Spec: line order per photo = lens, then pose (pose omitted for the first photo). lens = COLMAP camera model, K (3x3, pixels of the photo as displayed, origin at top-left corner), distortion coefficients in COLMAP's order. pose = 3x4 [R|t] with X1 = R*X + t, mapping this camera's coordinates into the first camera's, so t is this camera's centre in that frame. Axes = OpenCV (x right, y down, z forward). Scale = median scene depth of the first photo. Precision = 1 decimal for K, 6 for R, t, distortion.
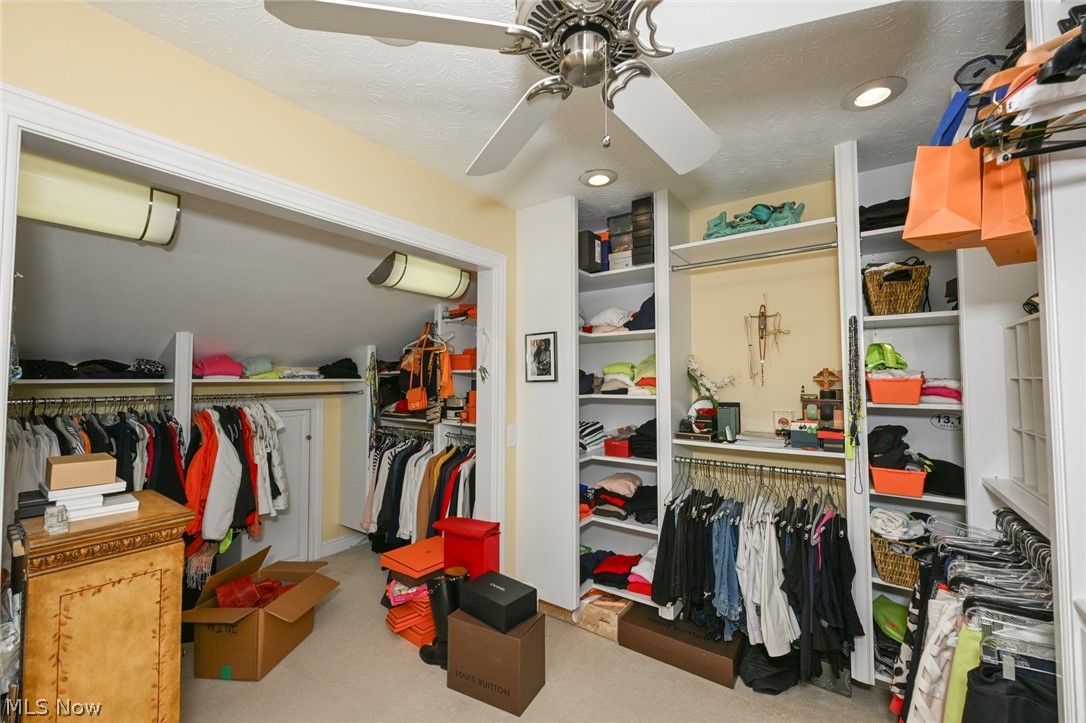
lens RADIAL K [[435.6, 0, 541.6], [0, 435.6, 360.8], [0, 0, 1]] dist [-0.002294, -0.000202]
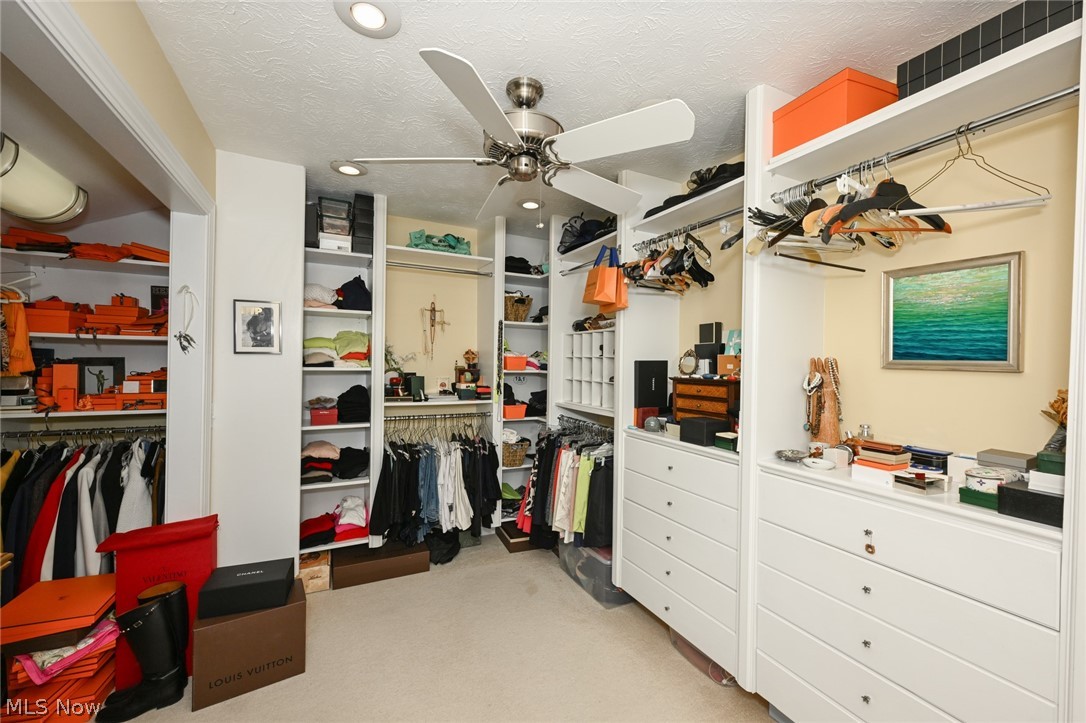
lens RADIAL K [[435.6, 0, 543.5], [0, 435.6, 362.8], [0, 0, 1]] dist [-0.002294, -0.000202]
pose [[0.458646, 0.004056, 0.888610, -0.591801], [-0.054104, 0.998262, 0.023368, 0.014184], [-0.886970, -0.058795, 0.458068, 0.041119]]
